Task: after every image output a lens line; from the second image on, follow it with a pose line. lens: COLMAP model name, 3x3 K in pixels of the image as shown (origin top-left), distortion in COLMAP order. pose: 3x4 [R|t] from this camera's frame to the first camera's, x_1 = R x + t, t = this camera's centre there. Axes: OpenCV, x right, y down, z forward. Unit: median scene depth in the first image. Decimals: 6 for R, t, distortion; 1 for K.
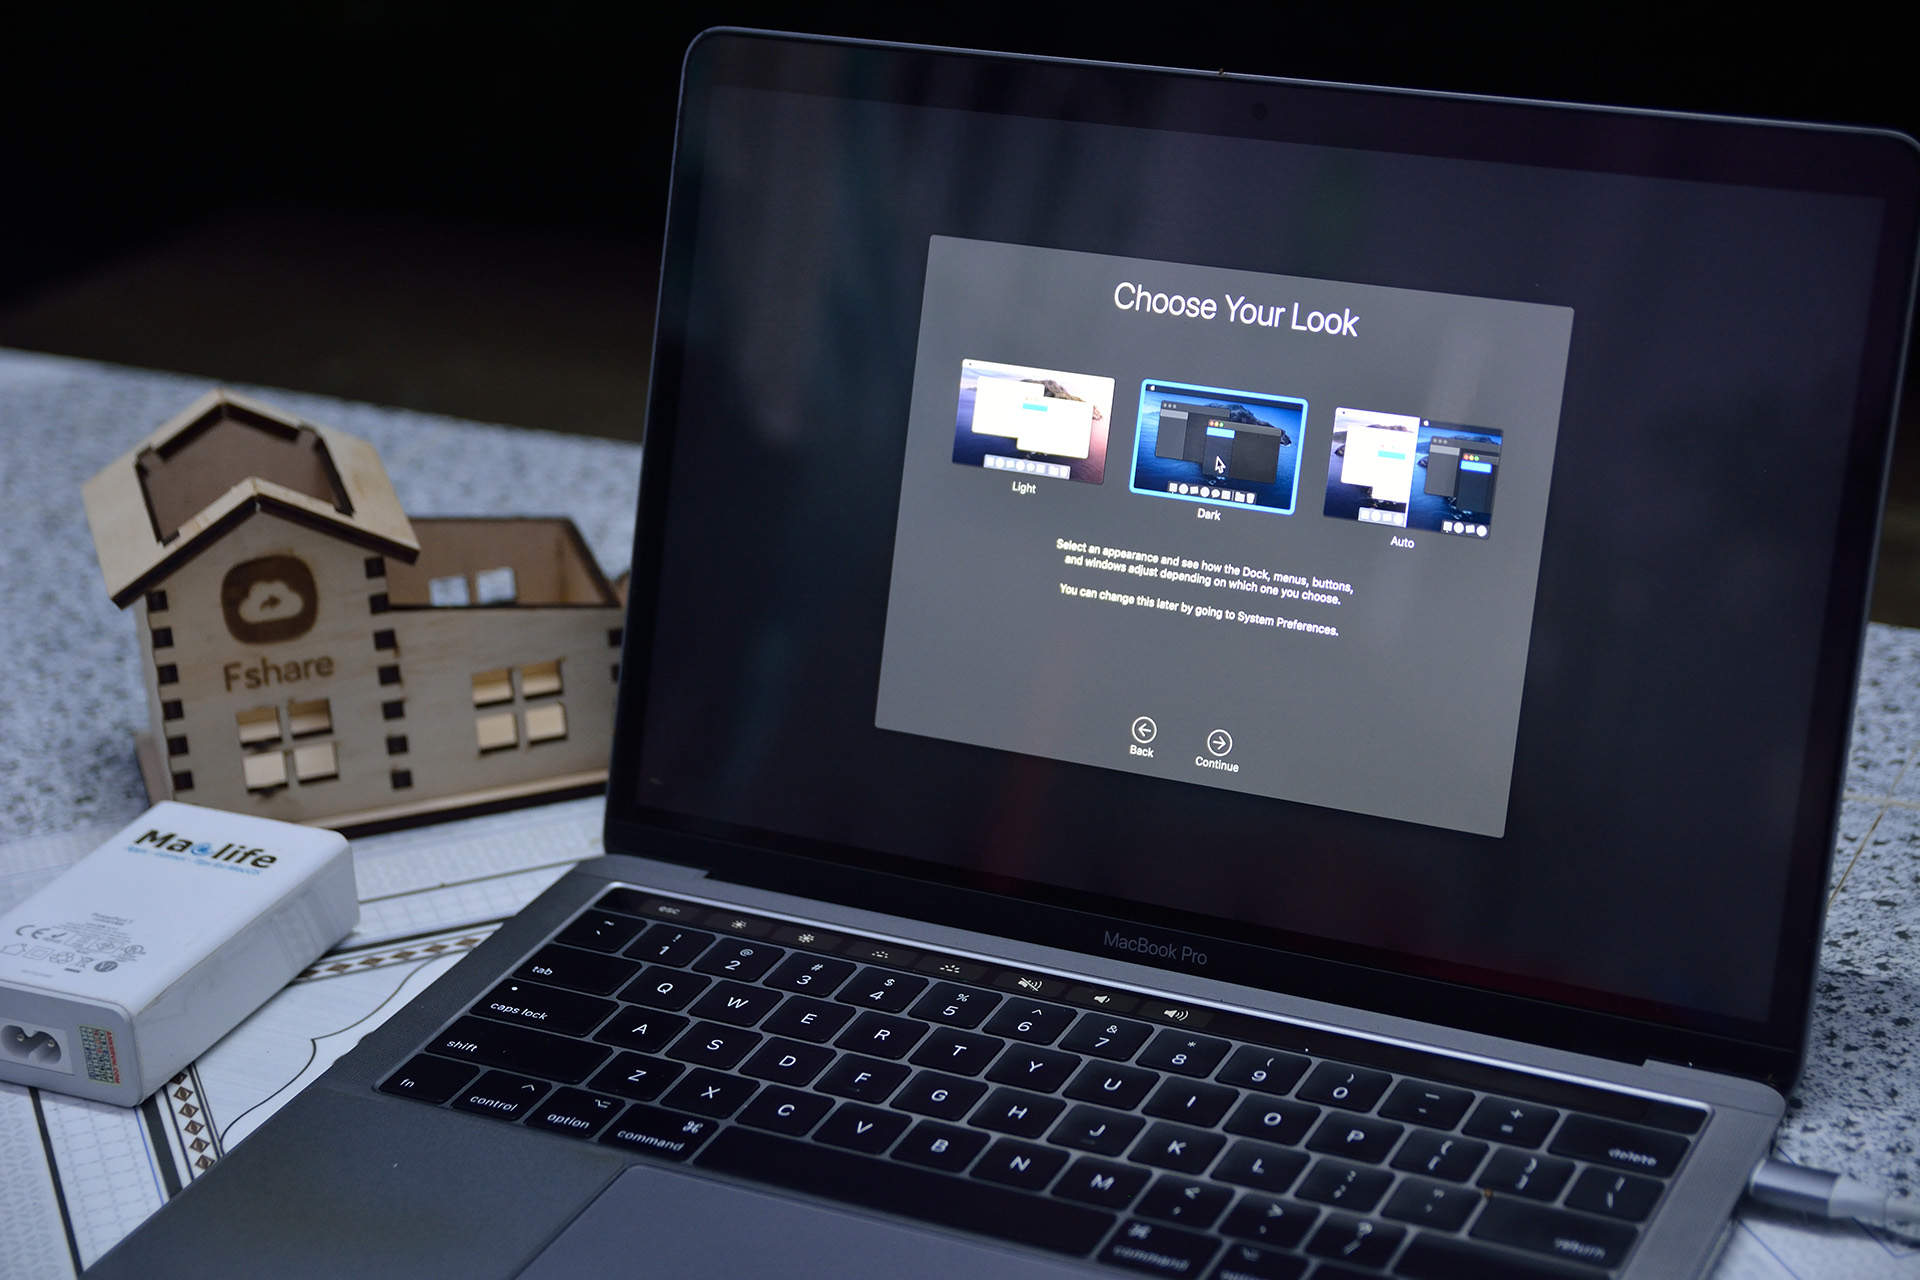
lens RADIAL K [[3865.6, 0, 967.6], [0, 3865.6, 706.7], [0, 0, 1]] dist [0.109657, 0.000000]
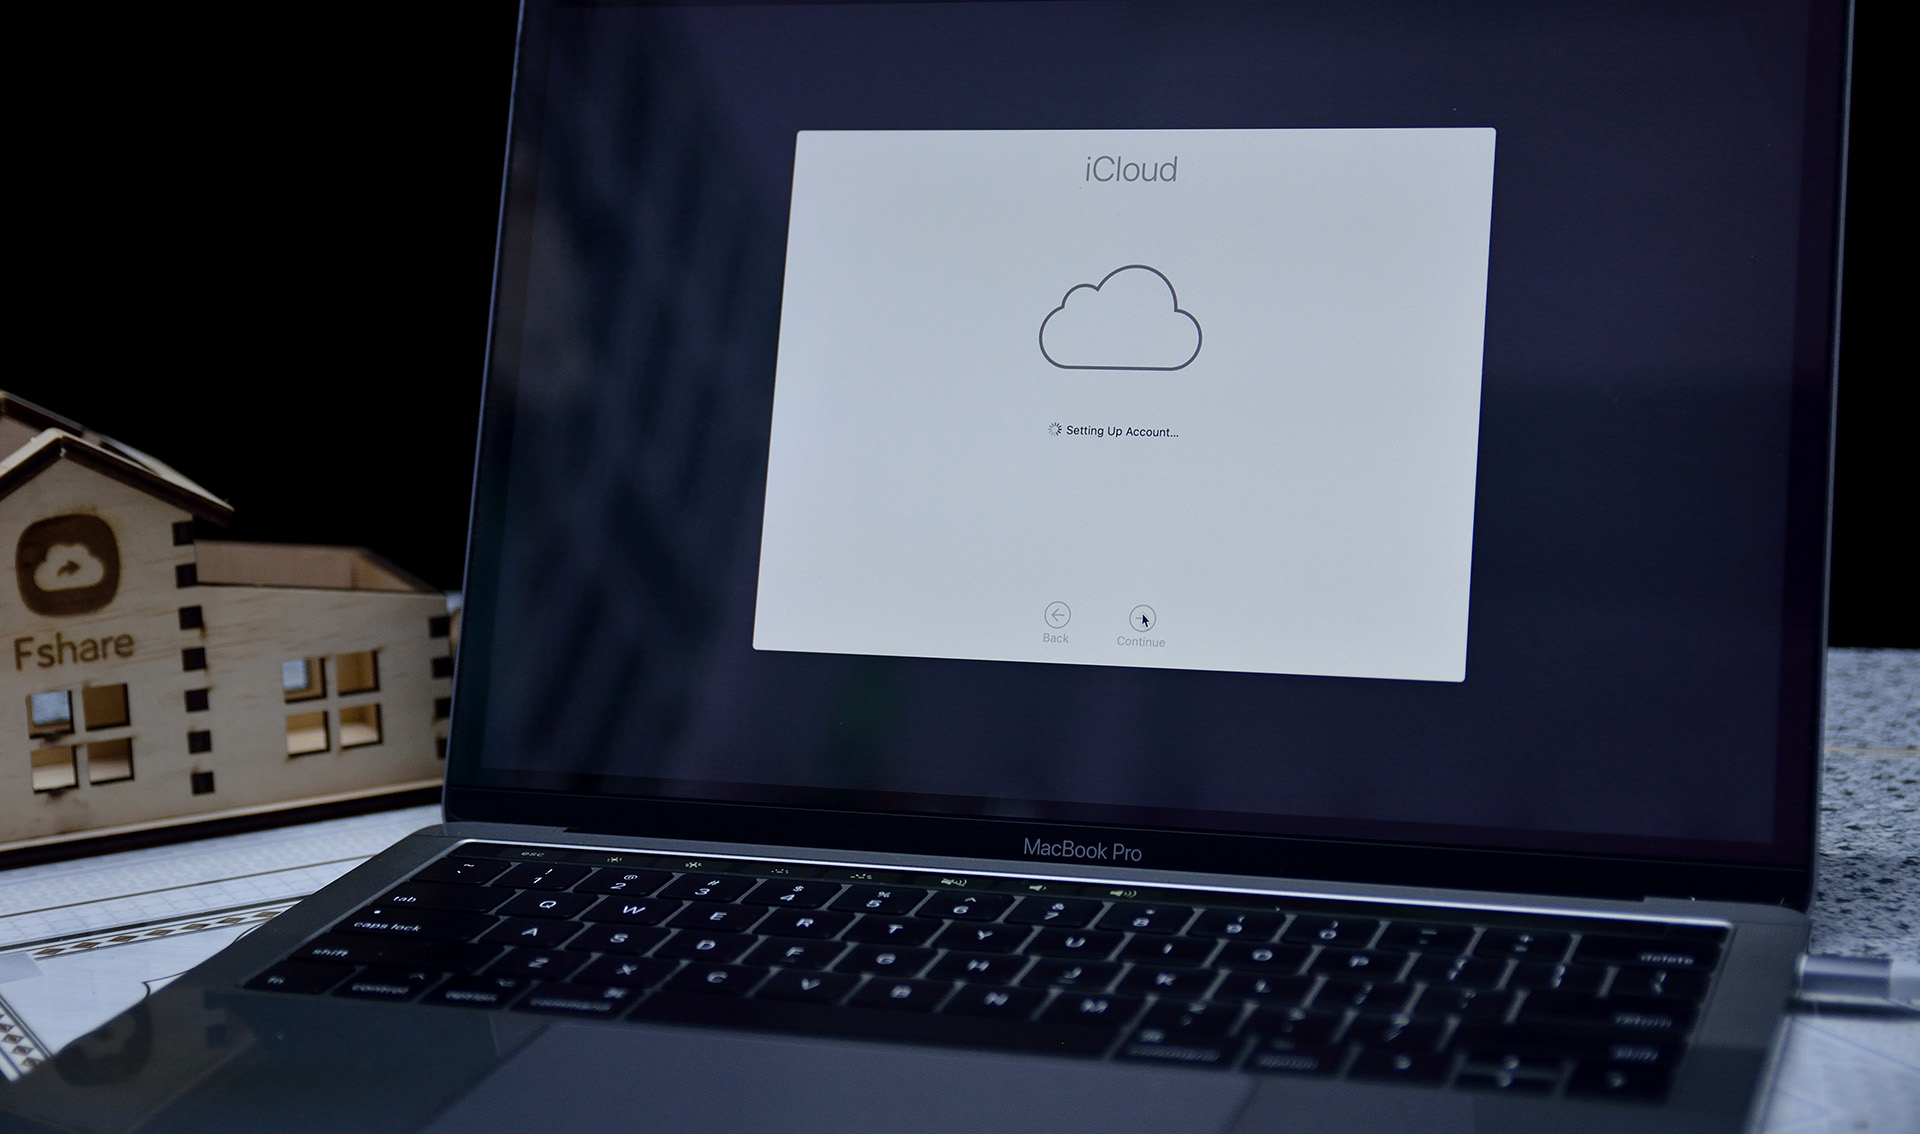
lens RADIAL K [[3758.7, 0, 884.7], [0, 3758.7, 496.5], [0, 0, 1]] dist [0.056825, 0.000000]
pose [[0.991593, -0.016168, 0.128382, -0.107340], [0.048900, 0.965410, -0.256111, 0.201103], [-0.119800, 0.260236, 0.958084, 0.129138]]
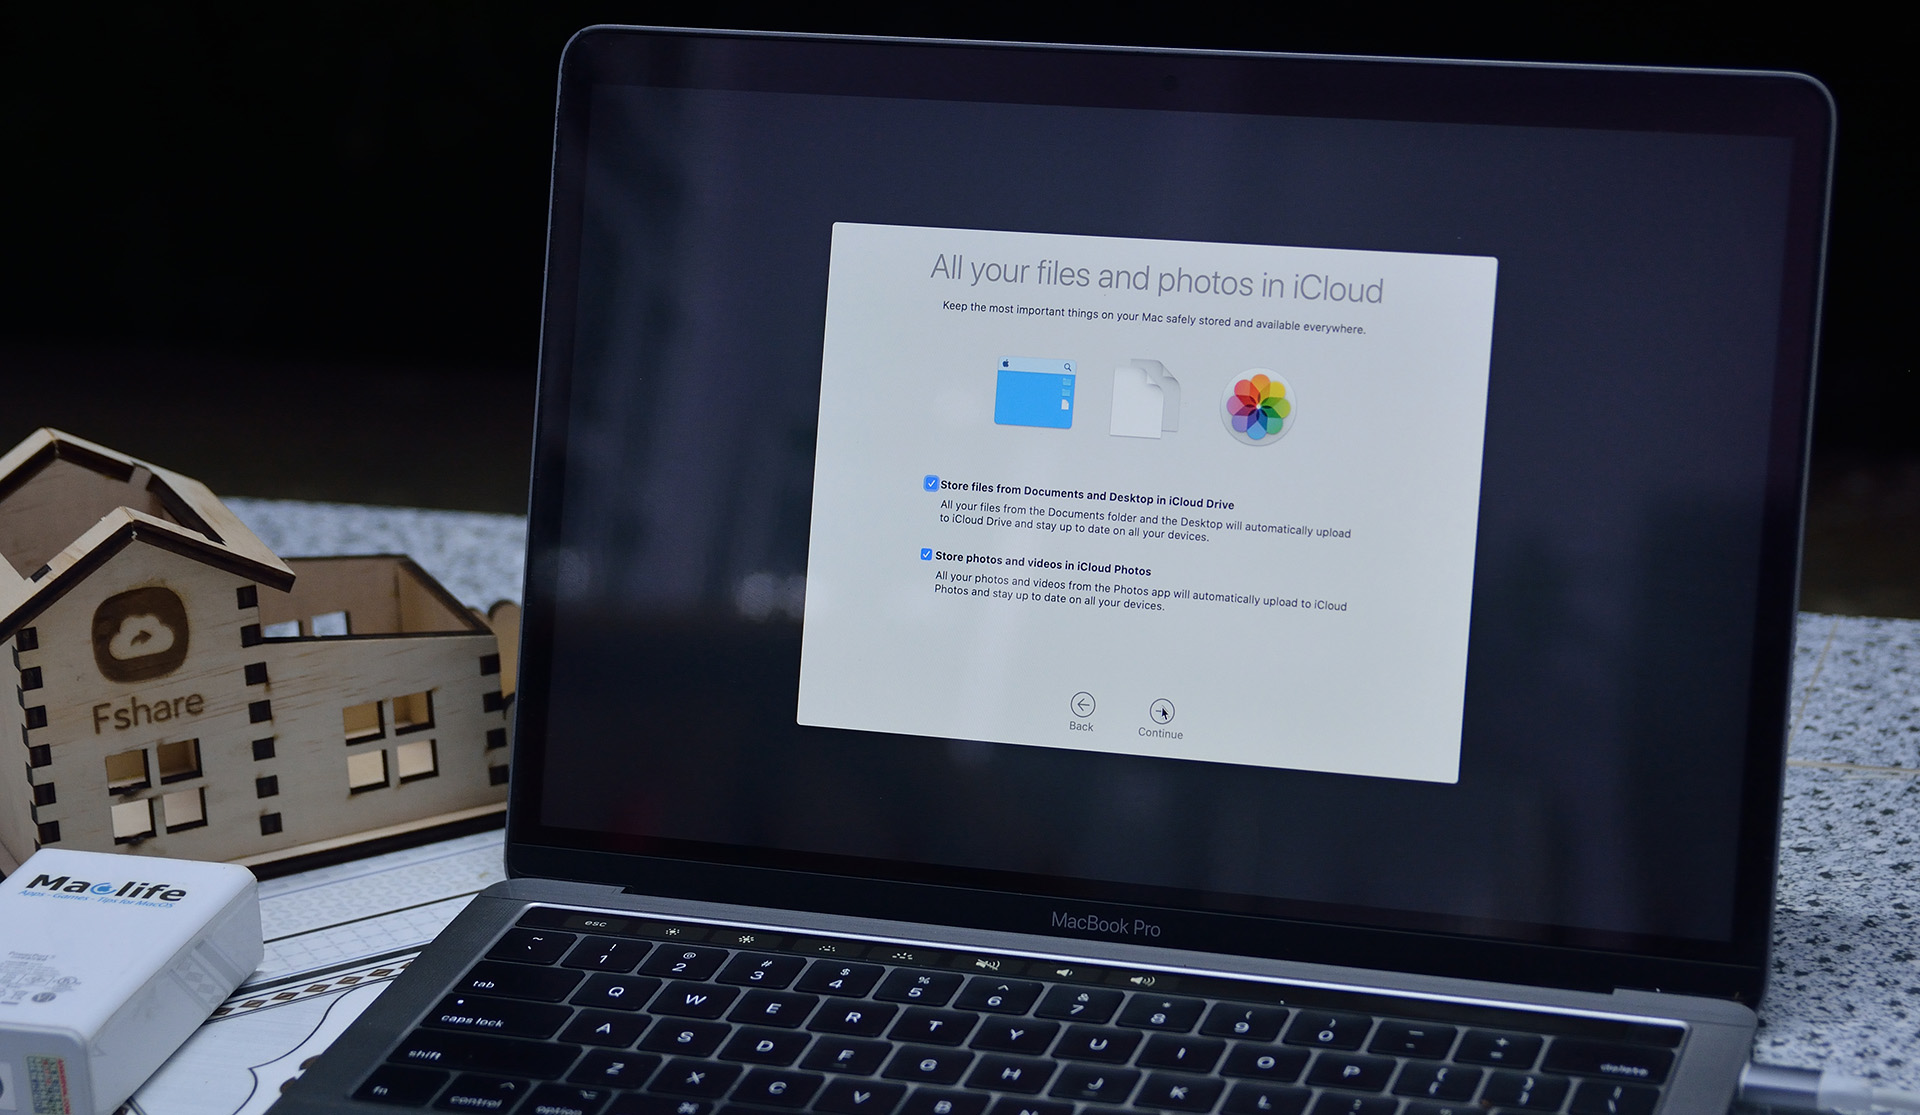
lens RADIAL K [[4844.4, 0, 948.8], [0, 4844.4, 642.0], [0, 0, 1]] dist [0.125603, 0.000000]
pose [[0.989171, -0.047181, 0.138978, -0.155633], [0.057929, 0.995549, -0.074337, 0.077989], [-0.134852, 0.081583, 0.987501, -0.218677]]
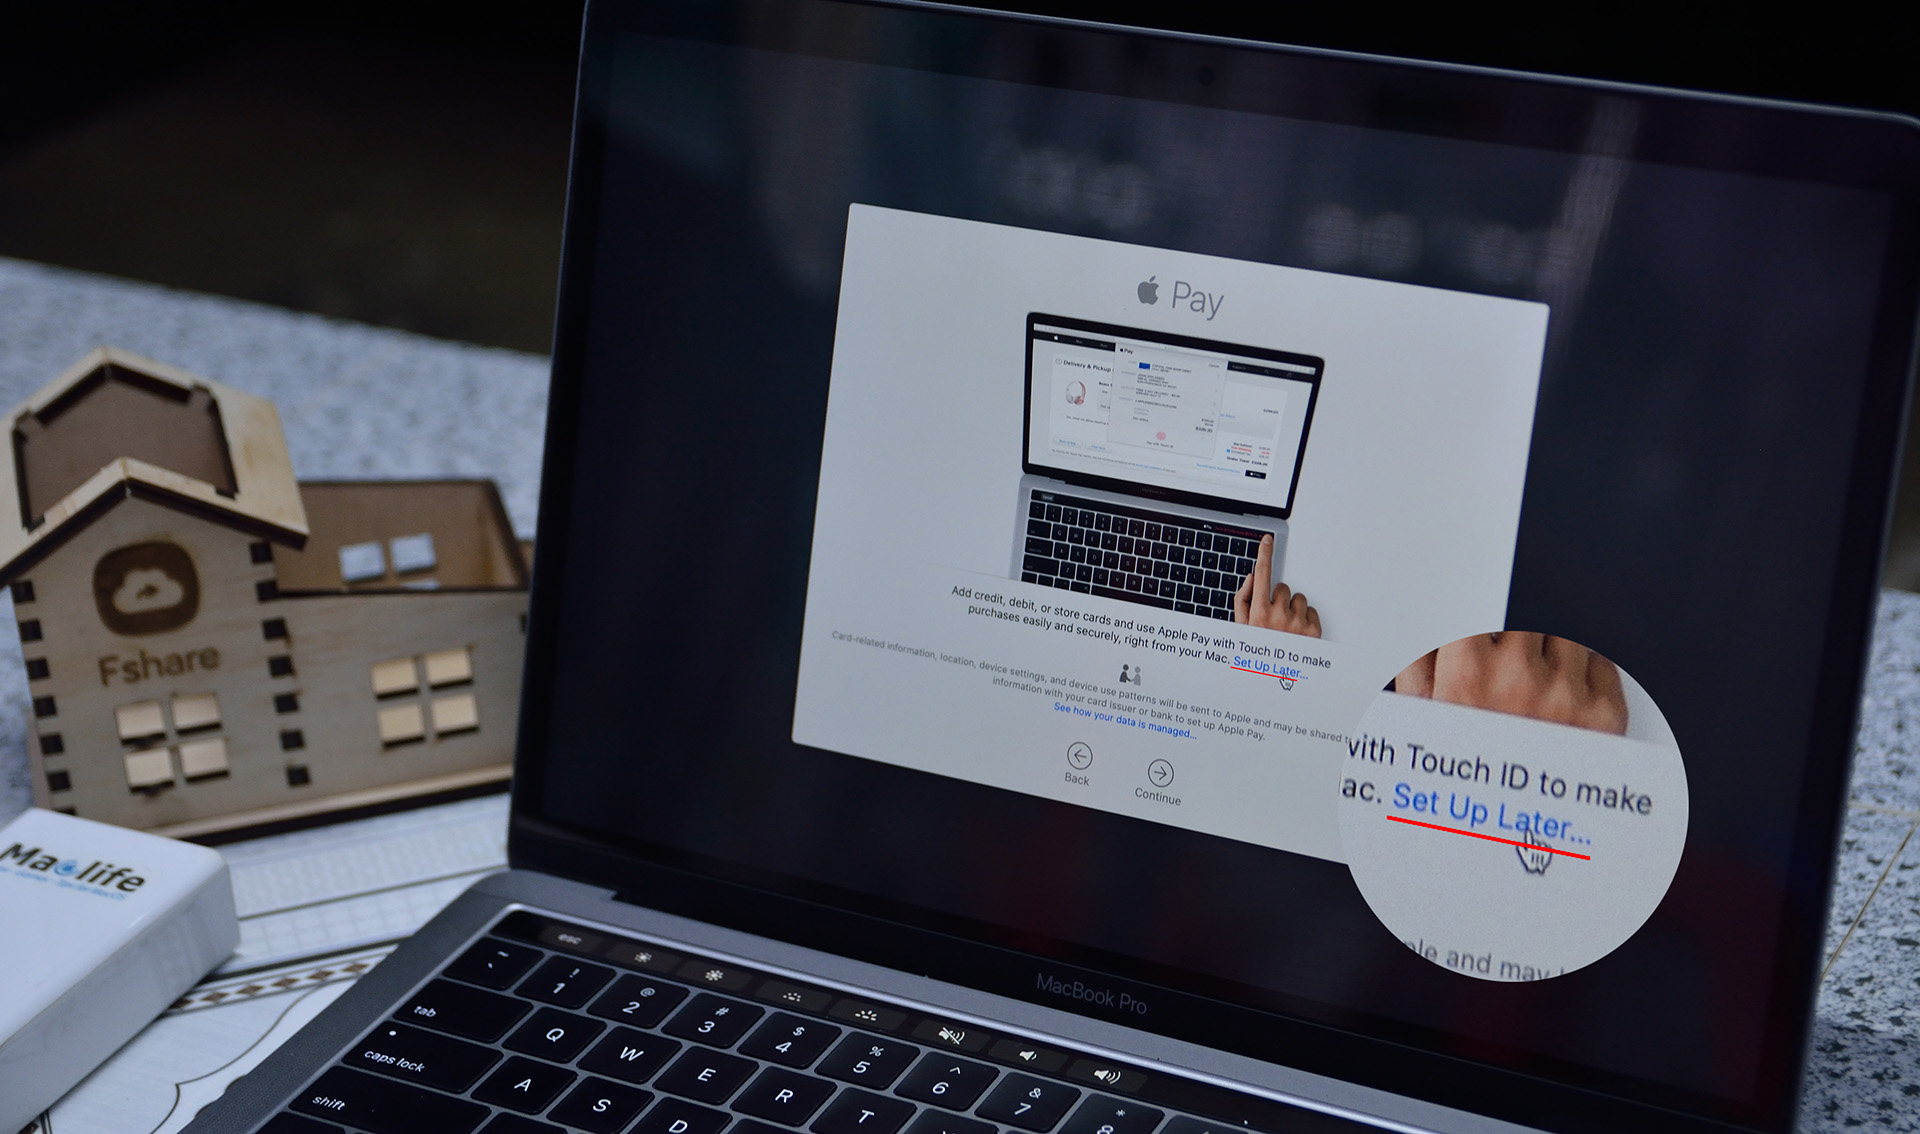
lens RADIAL K [[3969.1, 0, 947.7], [0, 3969.1, 683.8], [0, 0, 1]] dist [0.094101, 0.000000]
pose [[0.998952, 0.005102, -0.045482, 0.055182], [-0.002416, 0.998260, 0.058917, -0.063717], [0.045703, -0.058745, 0.997226, 0.067695]]
